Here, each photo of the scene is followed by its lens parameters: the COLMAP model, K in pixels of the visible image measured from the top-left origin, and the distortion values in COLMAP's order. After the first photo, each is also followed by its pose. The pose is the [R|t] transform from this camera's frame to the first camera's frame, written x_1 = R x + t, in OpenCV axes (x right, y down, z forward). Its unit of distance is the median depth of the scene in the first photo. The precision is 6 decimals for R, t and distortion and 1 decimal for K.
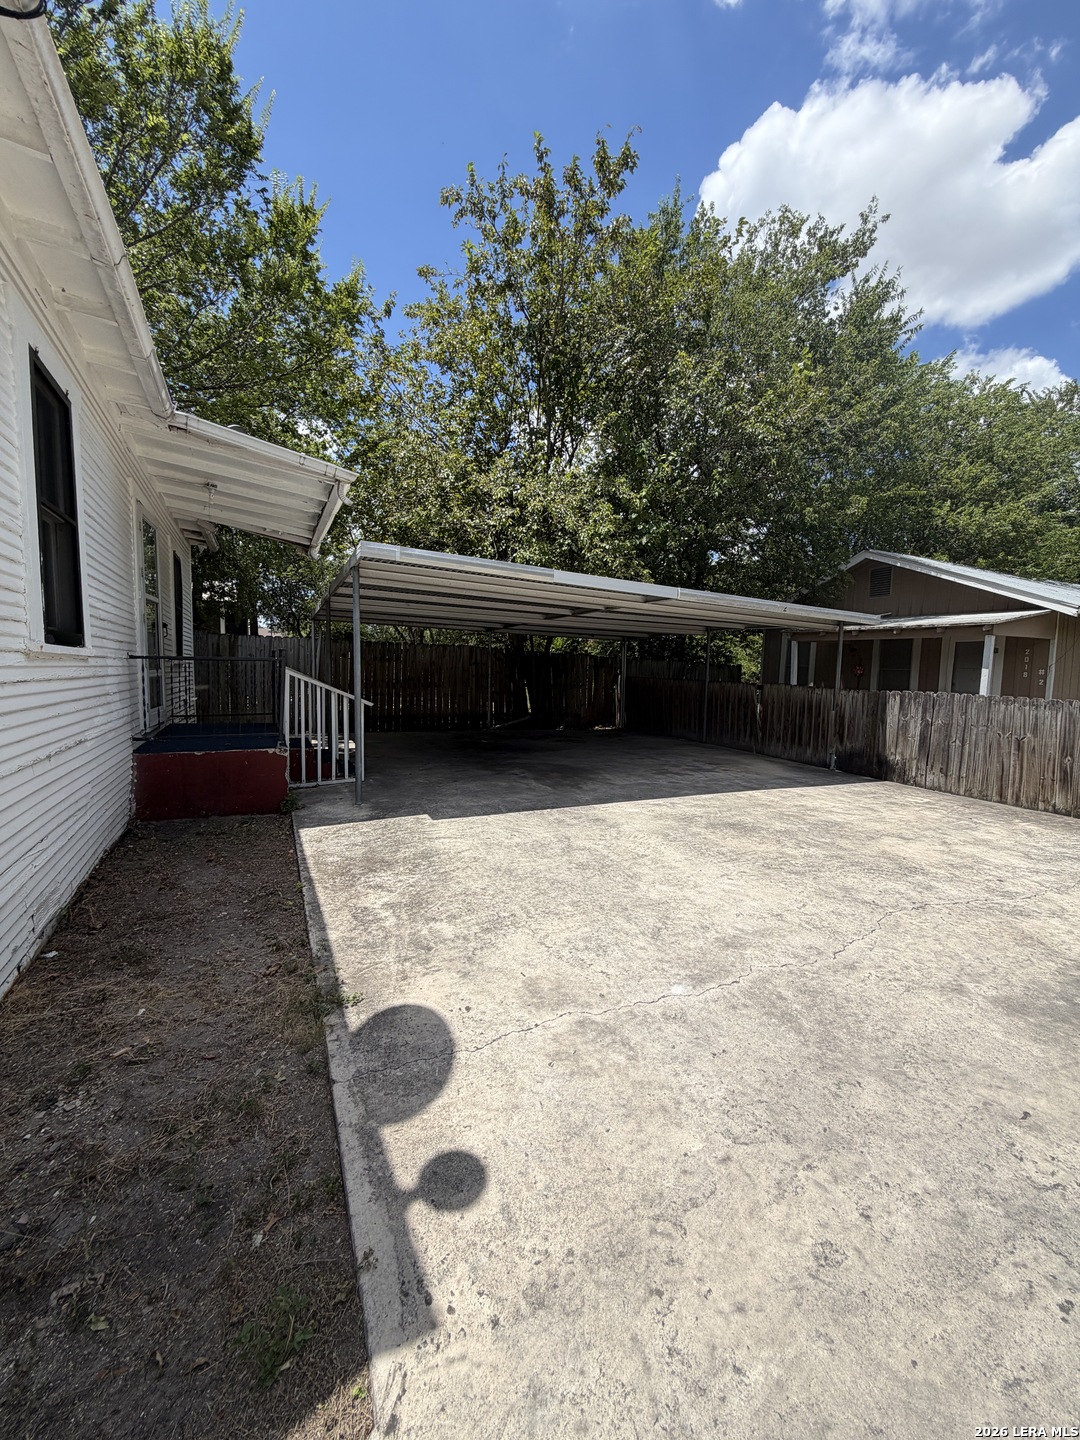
lens RADIAL K [[577.4, 0, 540.2], [0, 577.4, 715.0], [0, 0, 1]] dist [0.002772, 0.000478]
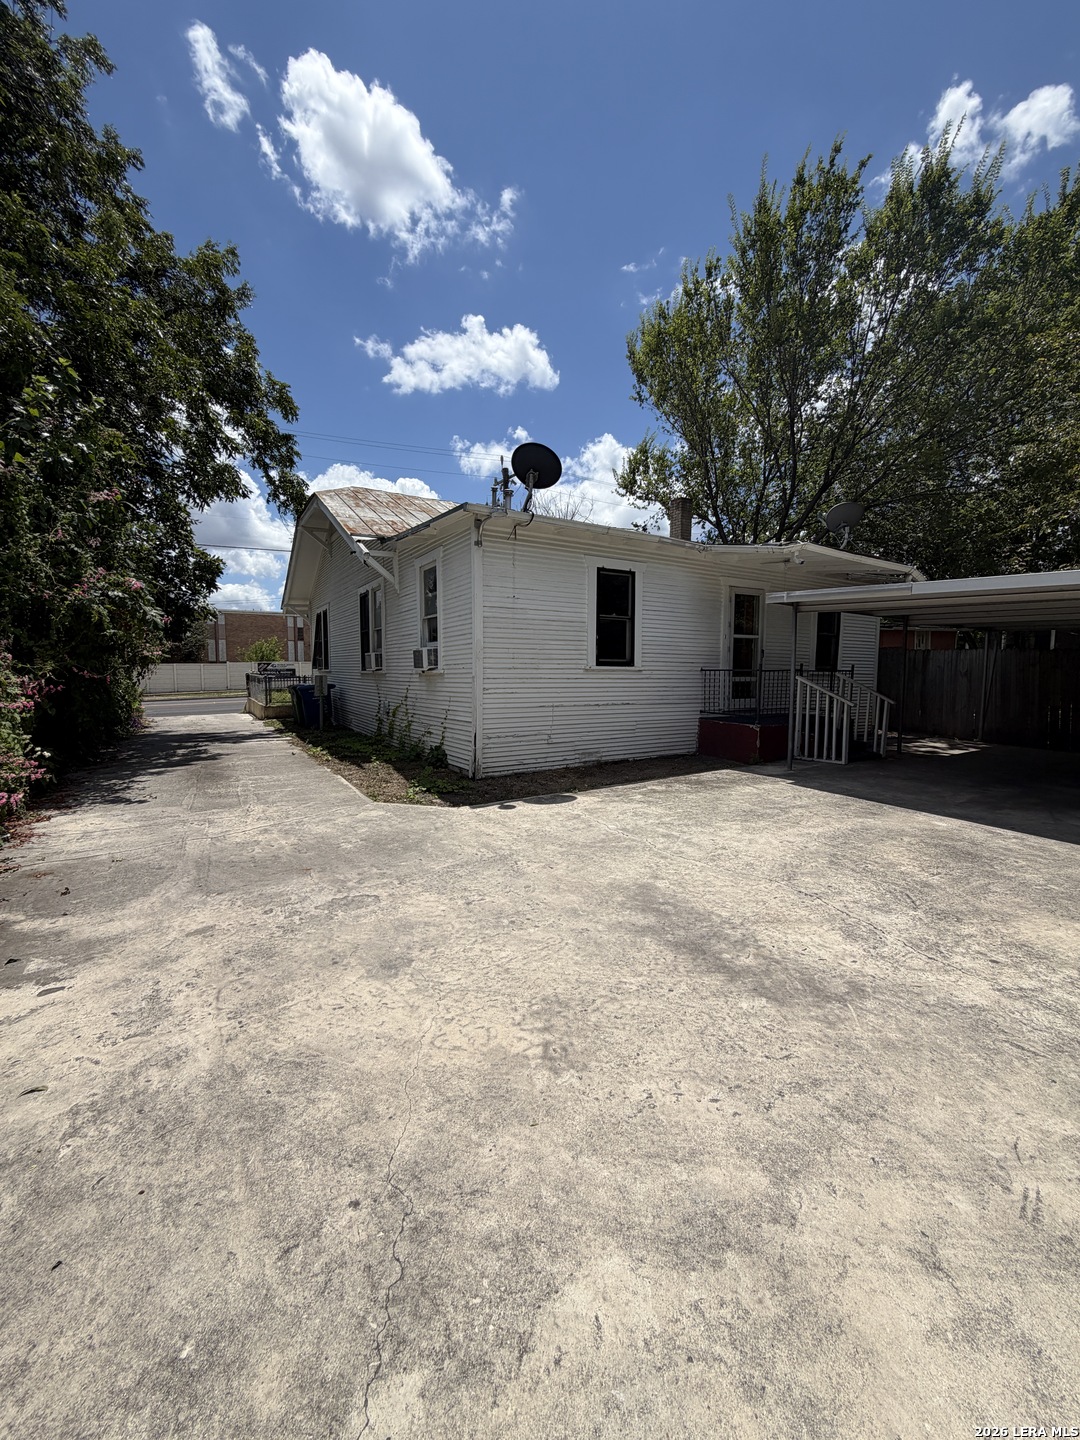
lens RADIAL K [[577.4, 0, 540.2], [0, 577.4, 715.0], [0, 0, 1]] dist [0.002772, 0.000478]
pose [[0.080954, 0.065858, -0.994540, 1.512439], [-0.089829, 0.994236, 0.058526, -0.015361], [0.992662, 0.084600, 0.086403, 0.353619]]
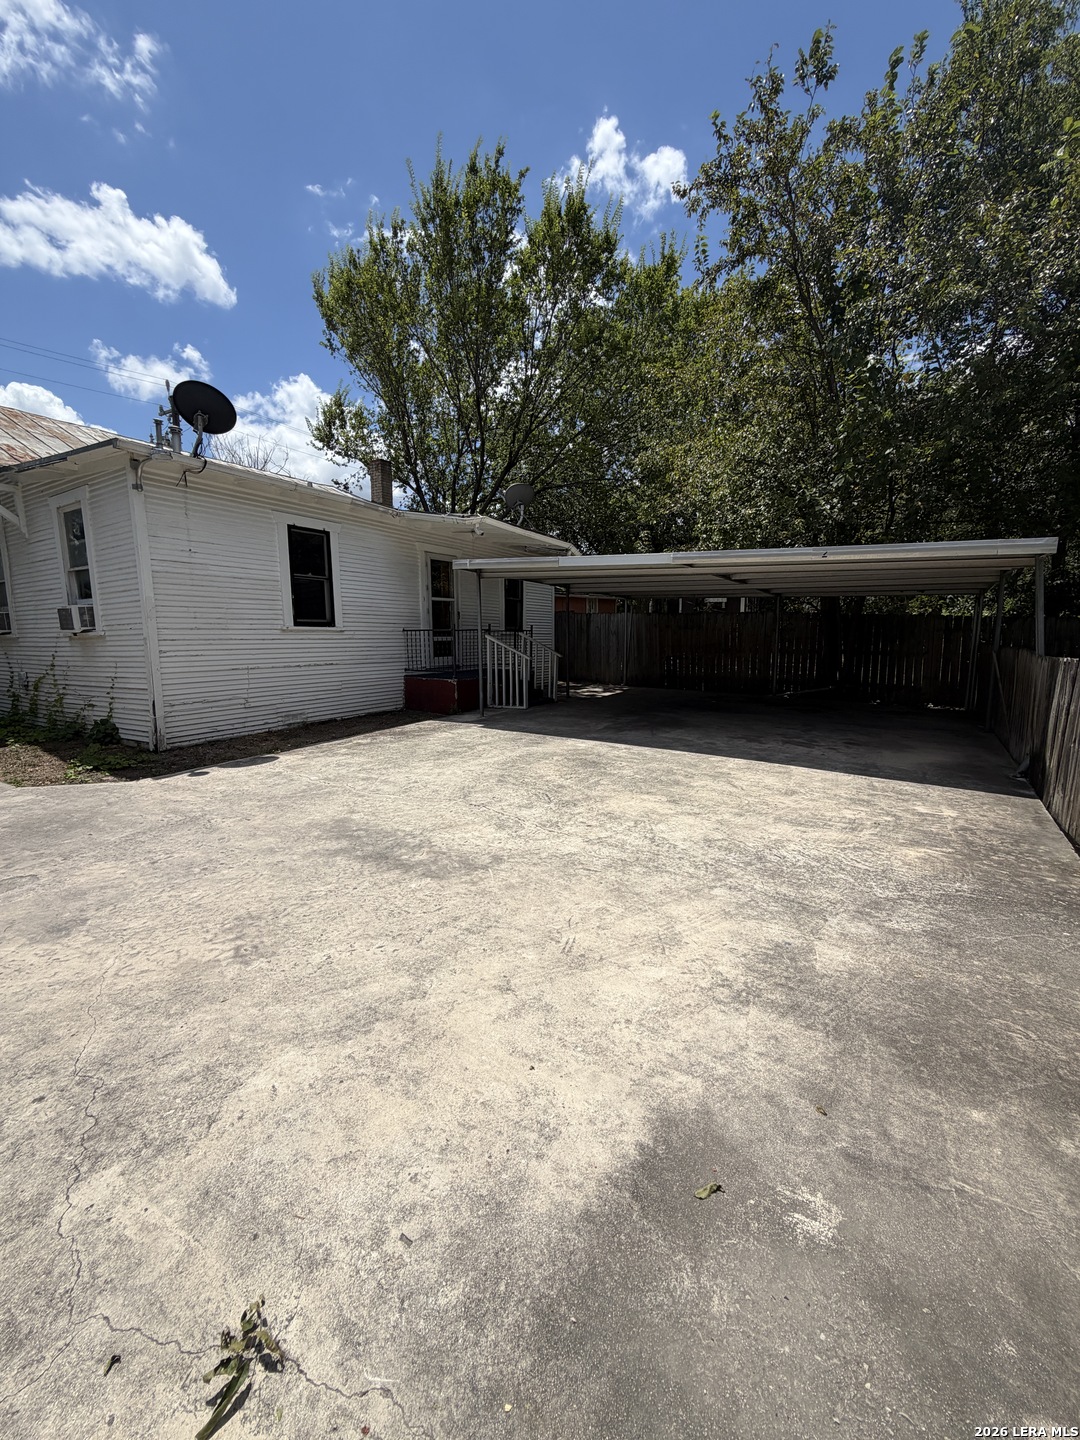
lens RADIAL K [[577.4, 0, 540.2], [0, 577.4, 715.0], [0, 0, 1]] dist [0.002772, 0.000478]
pose [[0.524749, 0.102236, -0.845095, 1.681490], [-0.060326, 0.994732, 0.082880, 0.003178], [0.849117, 0.007489, 0.528152, 0.380233]]
